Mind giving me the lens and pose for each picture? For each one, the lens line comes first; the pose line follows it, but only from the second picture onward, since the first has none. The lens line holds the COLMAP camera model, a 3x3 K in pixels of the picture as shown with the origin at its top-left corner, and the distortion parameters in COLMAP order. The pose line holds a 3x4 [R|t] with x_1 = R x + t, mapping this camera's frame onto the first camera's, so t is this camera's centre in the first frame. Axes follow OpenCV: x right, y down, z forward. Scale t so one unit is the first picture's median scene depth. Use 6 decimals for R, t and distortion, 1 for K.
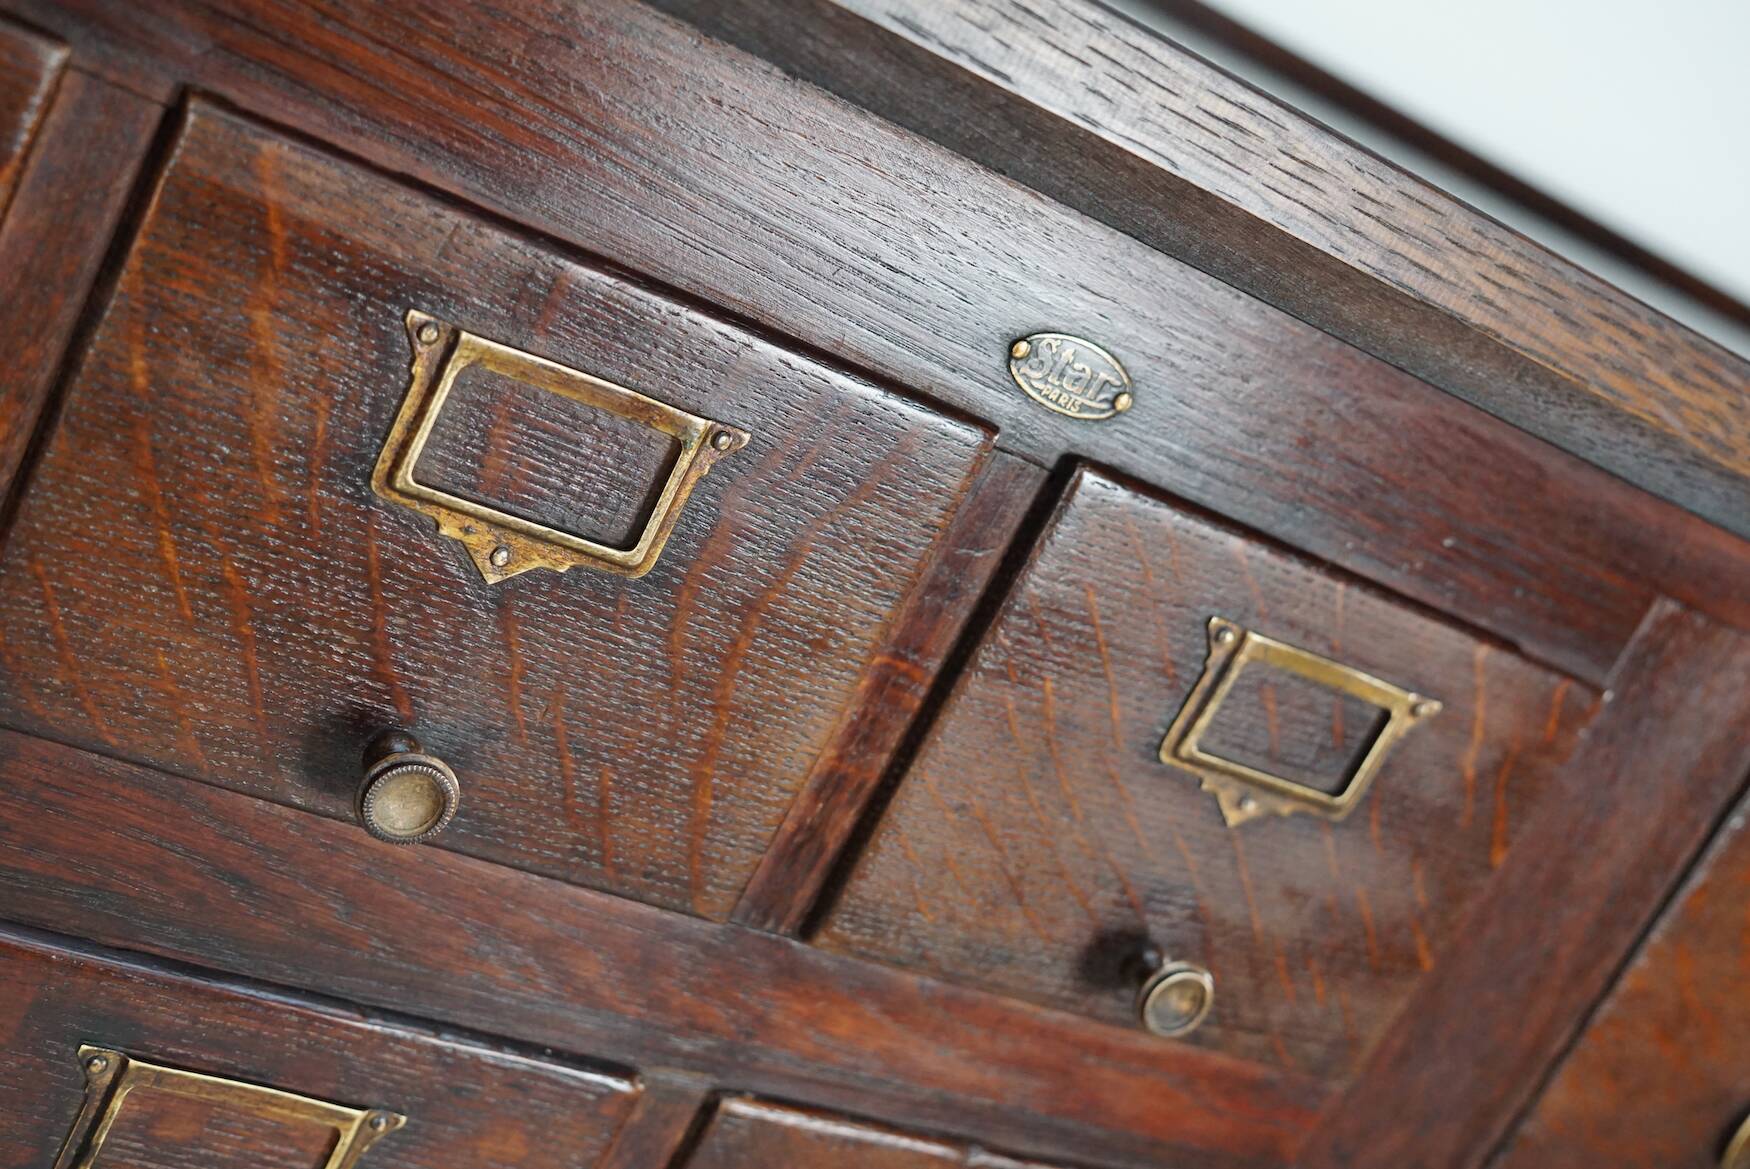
lens RADIAL K [[2256.6, 0, 875.0], [0, 2256.6, 584.5], [0, 0, 1]] dist [-0.151712, 0.342374]
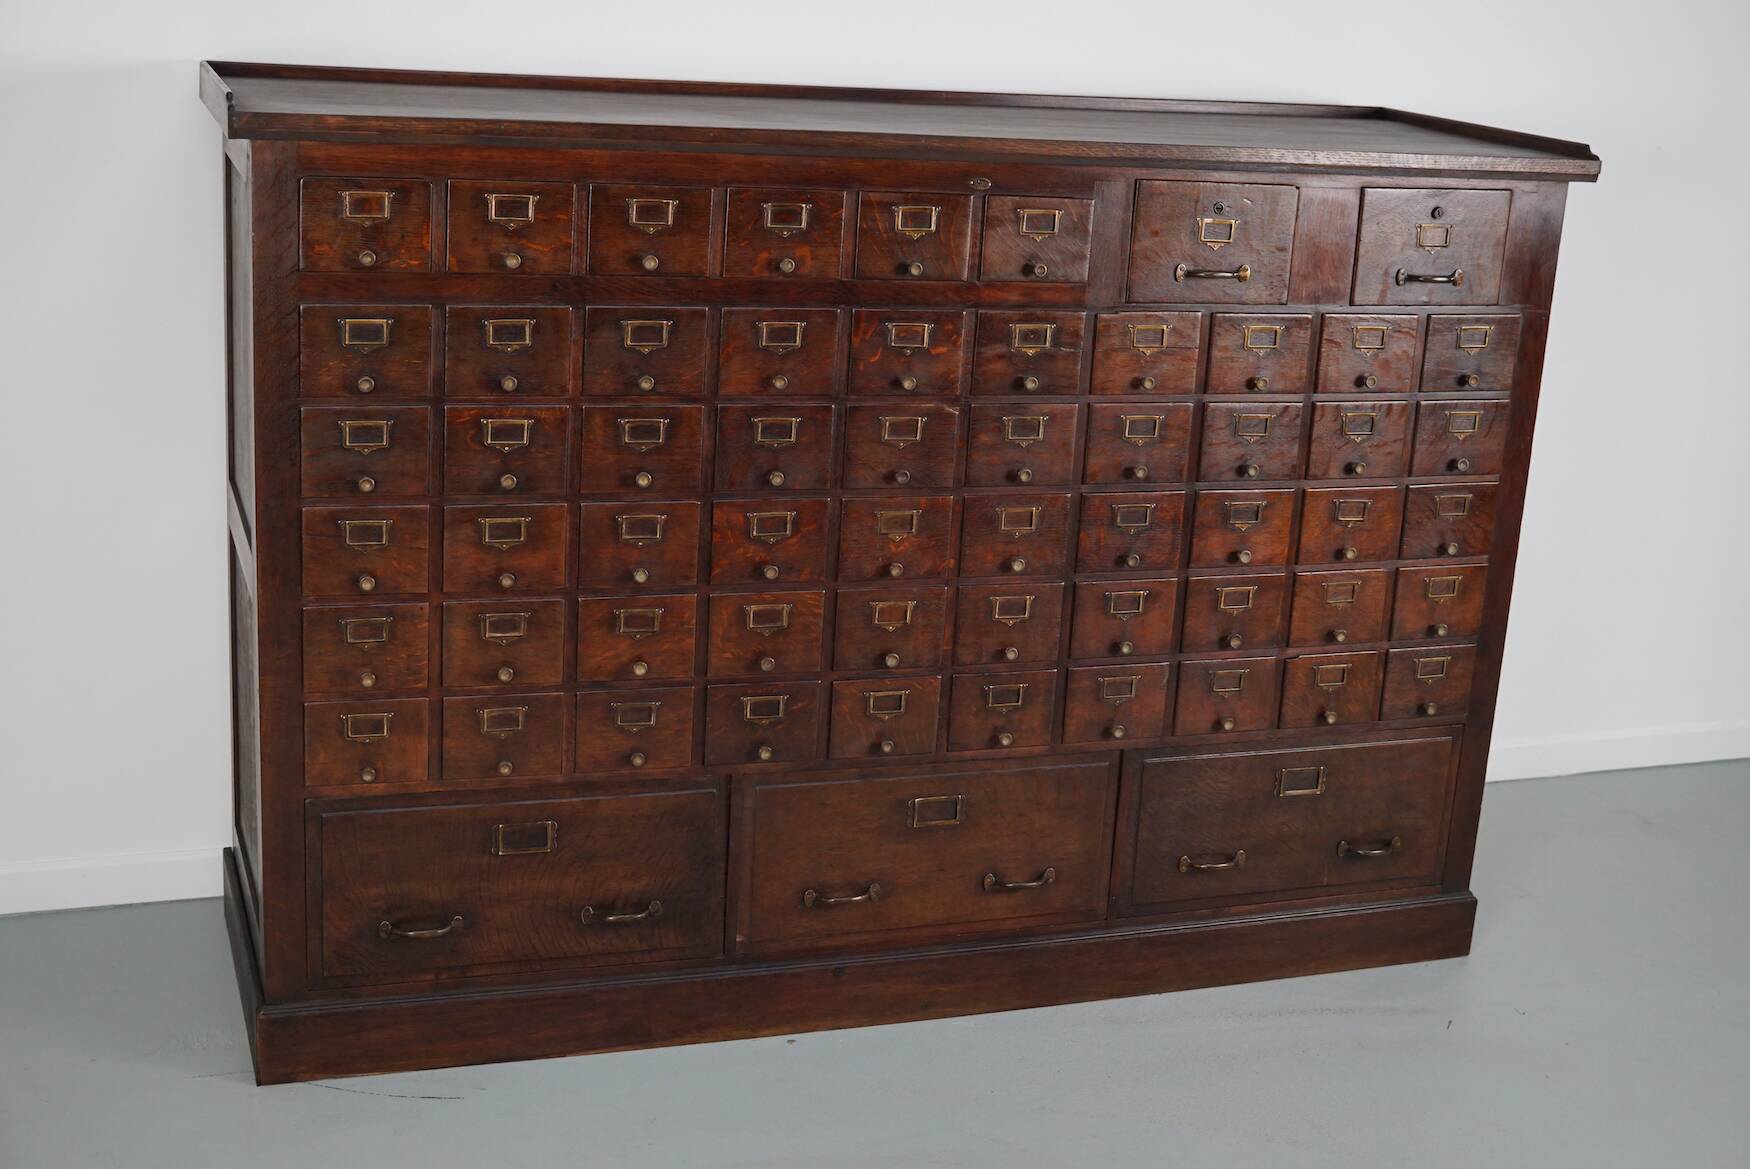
lens RADIAL K [[2256.6, 0, 875.0], [0, 2256.6, 584.5], [0, 0, 1]] dist [-0.151712, 0.342374]
pose [[0.912614, -0.377854, -0.156085, 0.370855], [0.371015, 0.925833, -0.071987, 1.310876], [0.171710, 0.007787, 0.985117, -5.380156]]
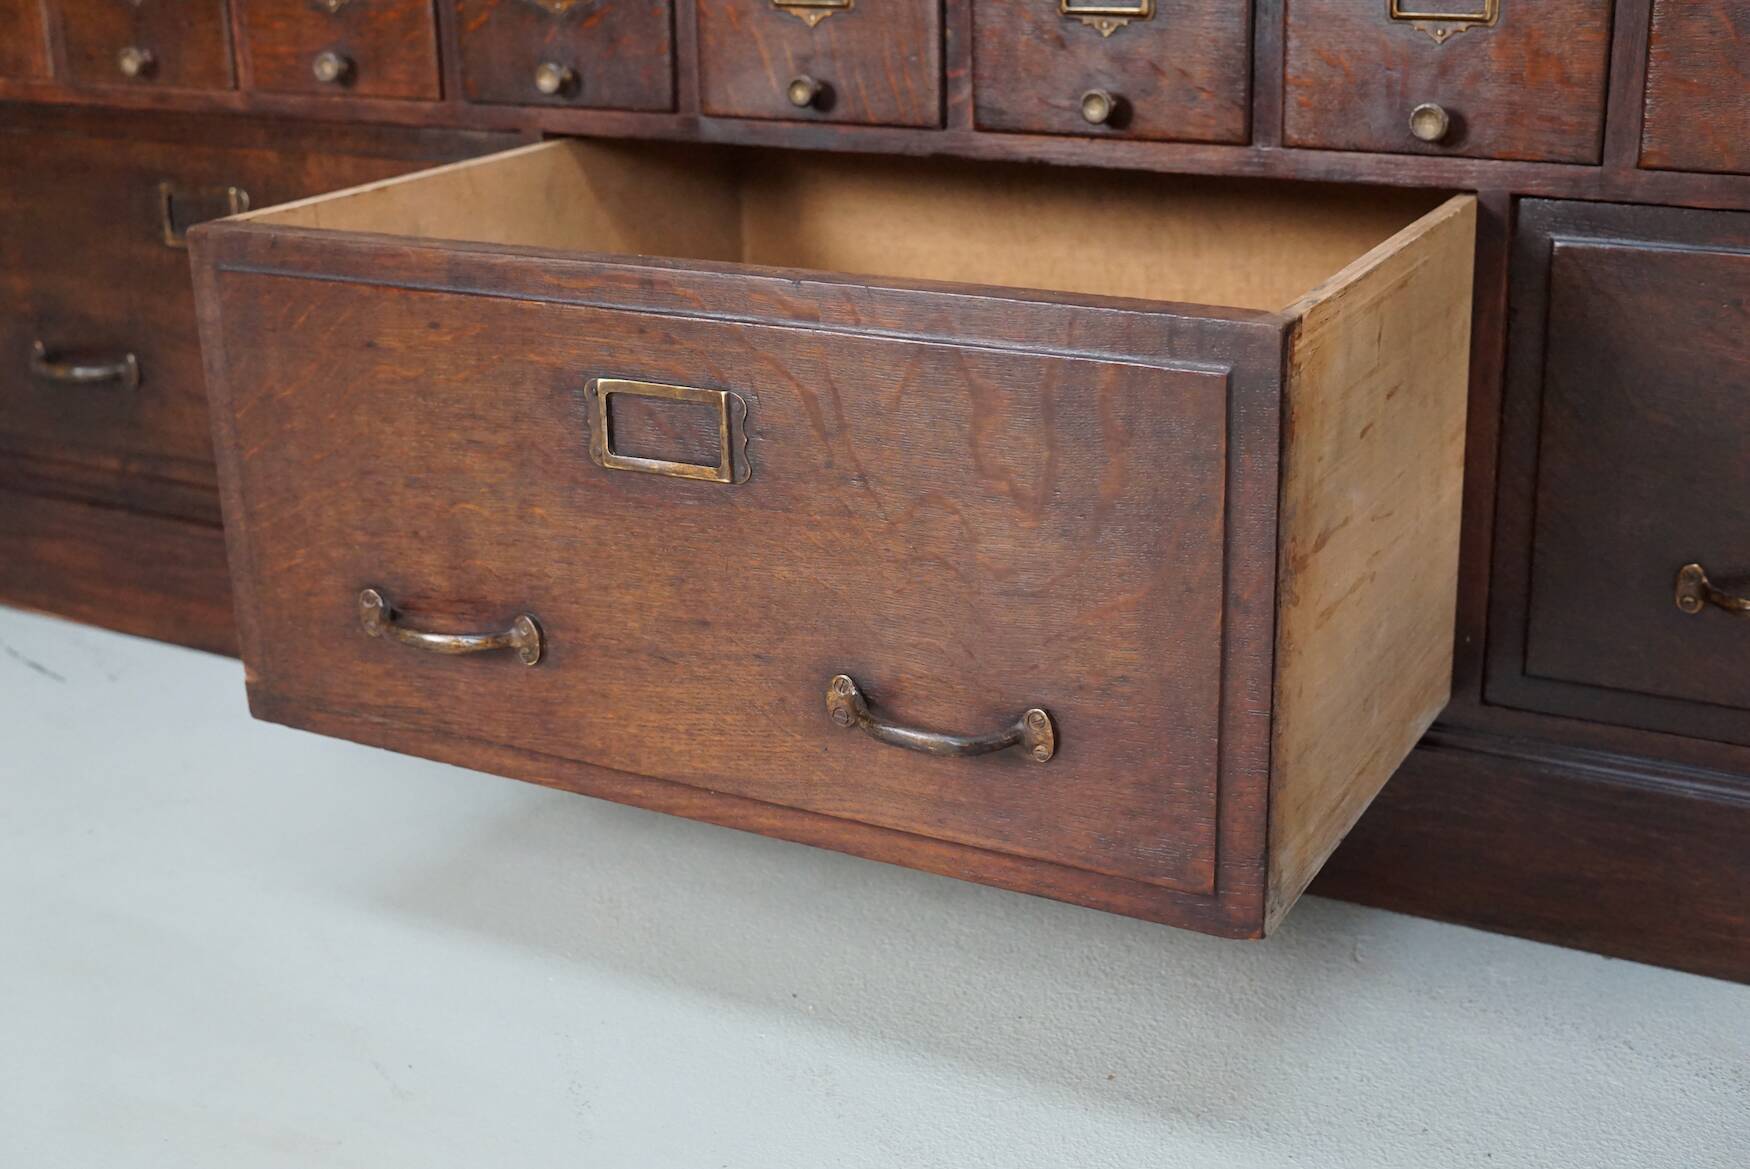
lens RADIAL K [[2256.6, 0, 875.0], [0, 2256.6, 584.5], [0, 0, 1]] dist [-0.151712, 0.342374]
pose [[0.532035, -0.204126, -0.821749, 1.074275], [0.072209, 0.977908, -0.196165, 2.112415], [0.843638, 0.045029, 0.535021, 0.424203]]
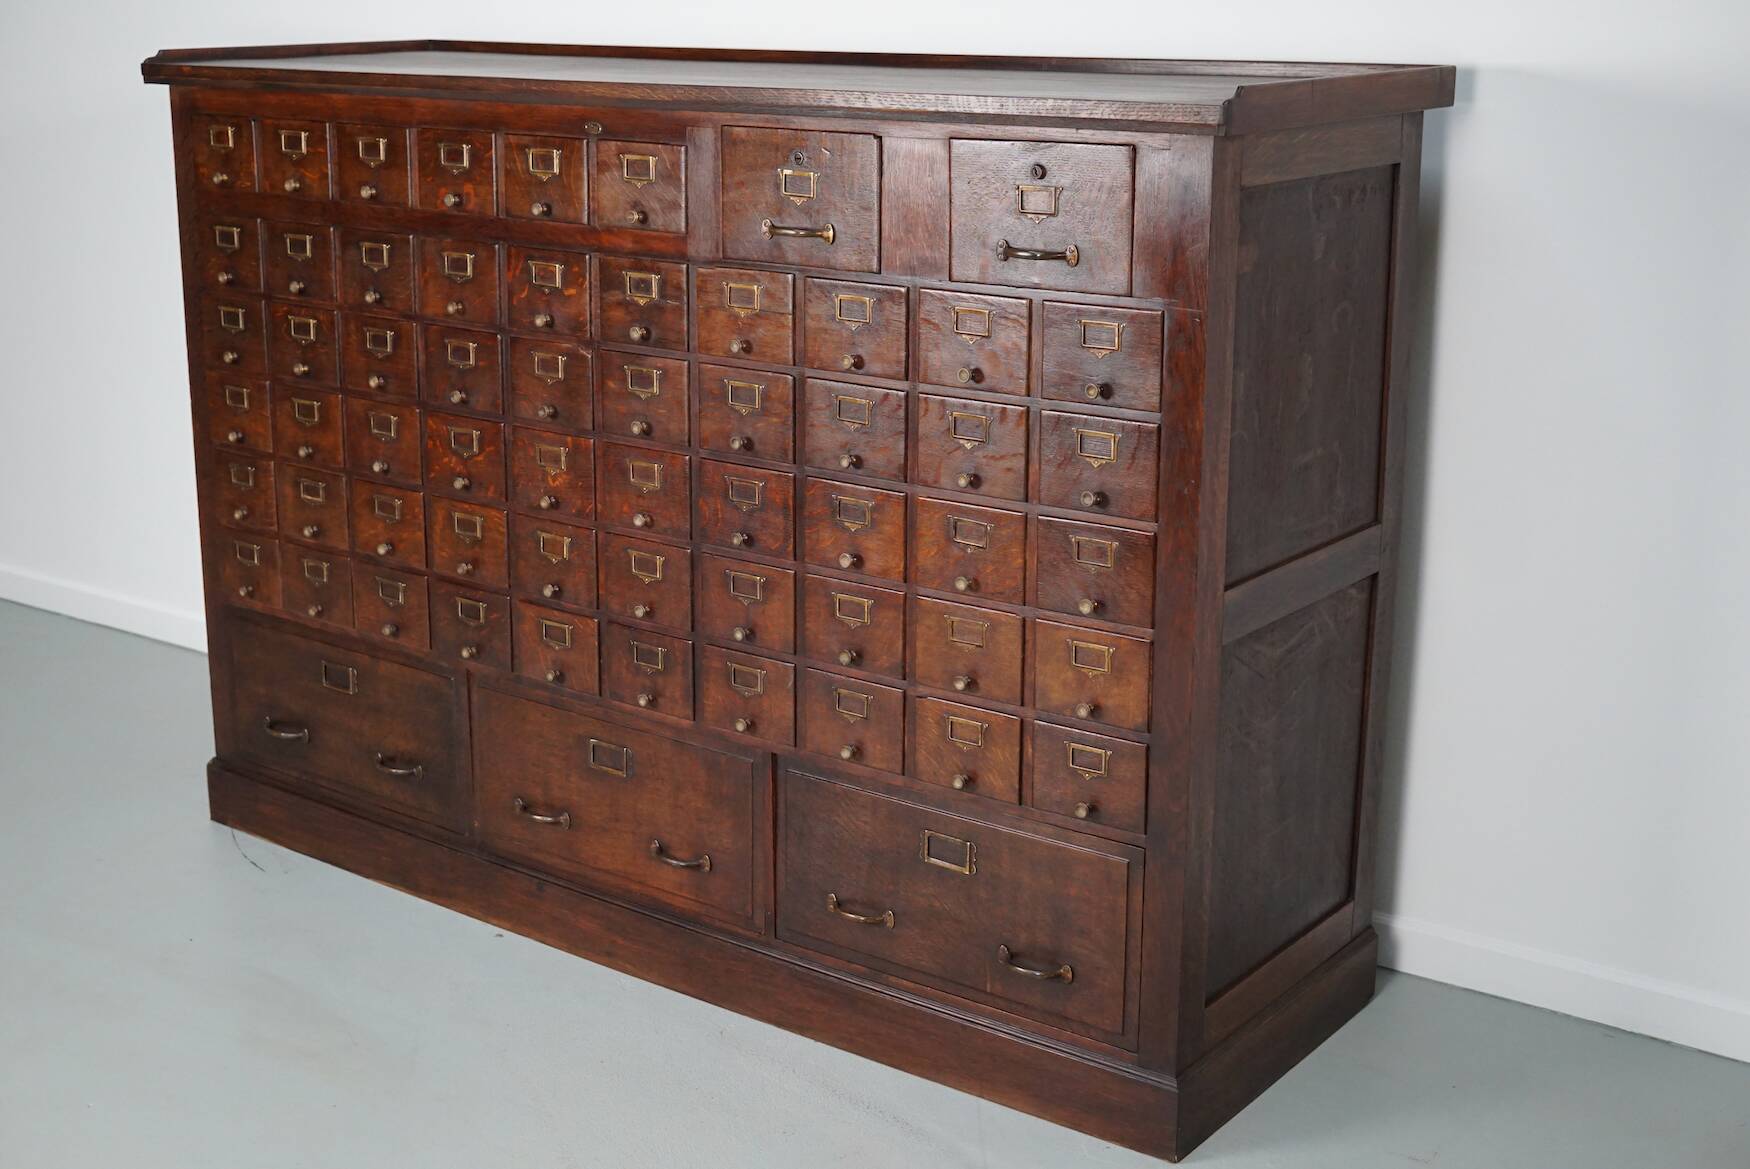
lens RADIAL K [[2256.6, 0, 875.0], [0, 2256.6, 584.5], [0, 0, 1]] dist [-0.151712, 0.342374]
pose [[0.447868, -0.241265, -0.860933, 5.622051], [-0.038133, 0.956874, -0.287989, 2.967918], [0.893286, 0.161811, 0.419353, -0.833450]]
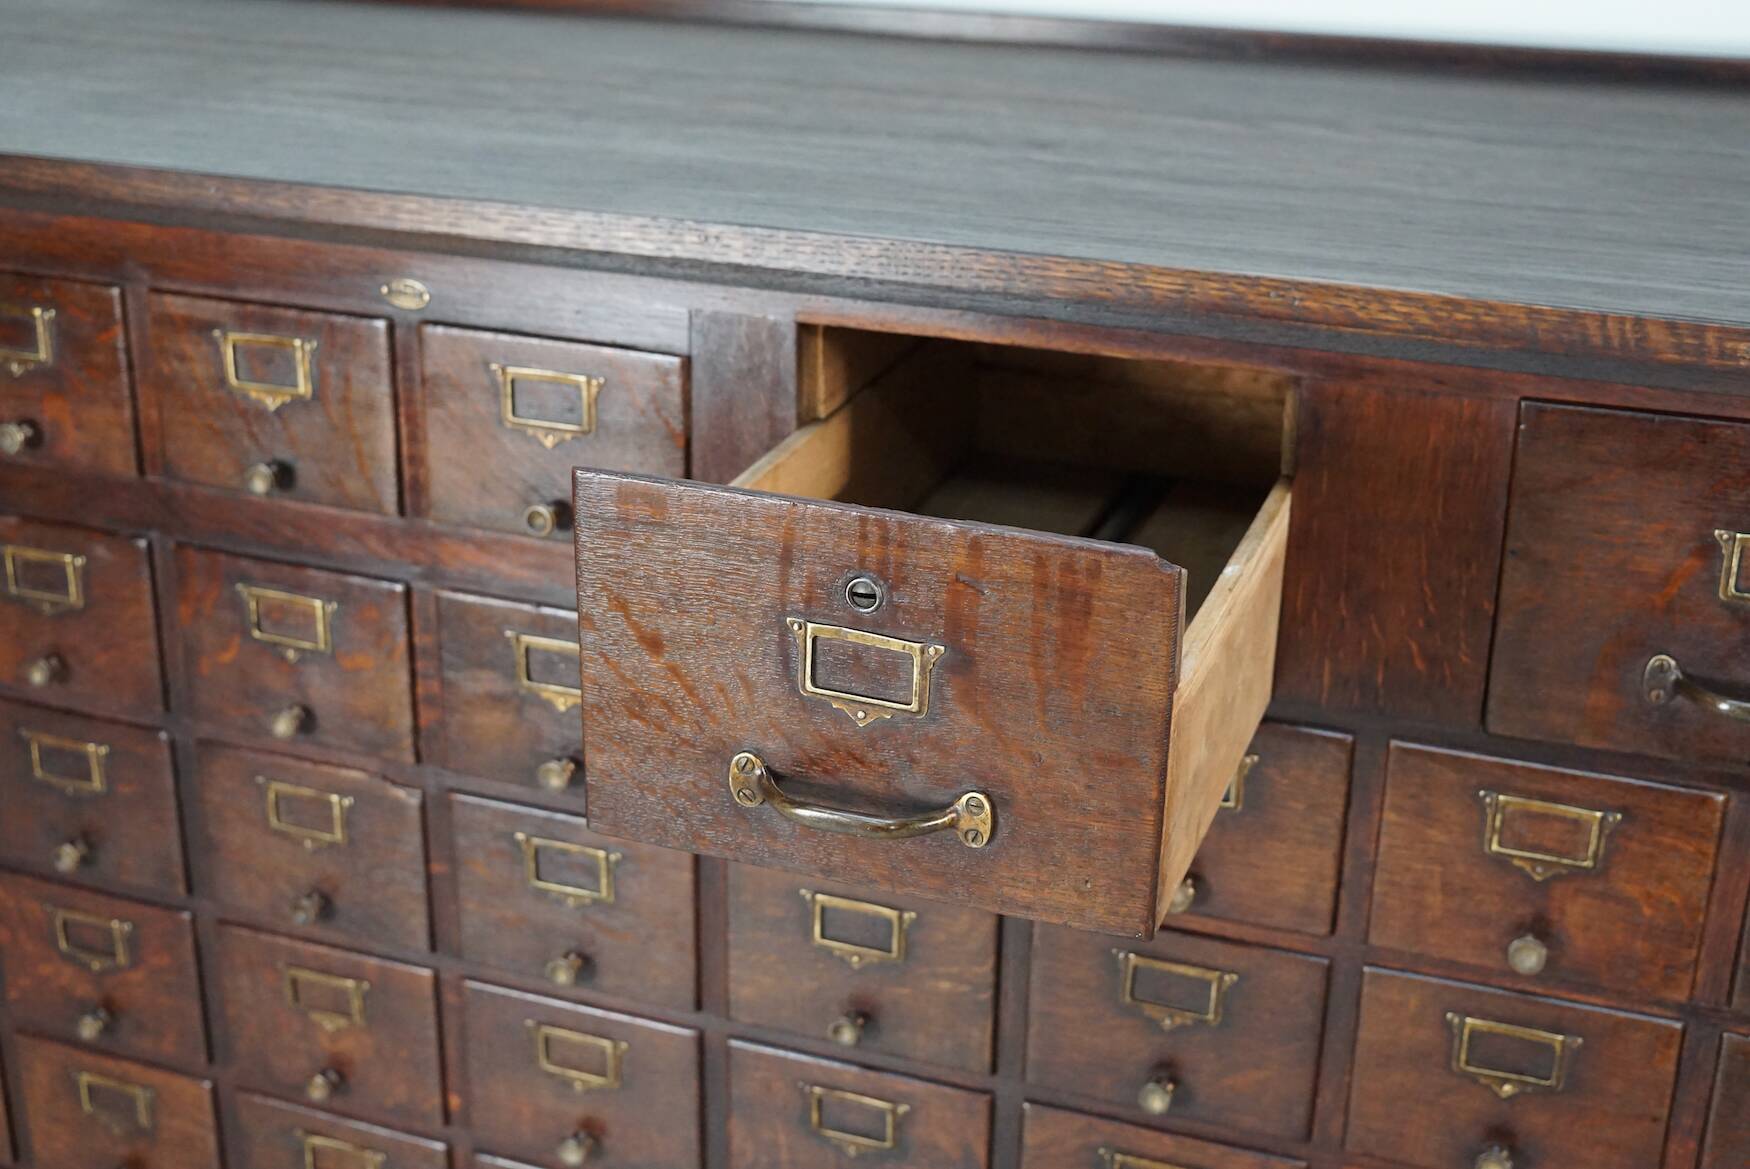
lens RADIAL K [[2256.6, 0, 875.0], [0, 2256.6, 584.5], [0, 0, 1]] dist [-0.151712, 0.342374]
pose [[0.659022, -0.191363, -0.727373, 2.250951], [0.111741, 0.981270, -0.156920, 0.710119], [0.743777, 0.022136, 0.668061, -0.399708]]
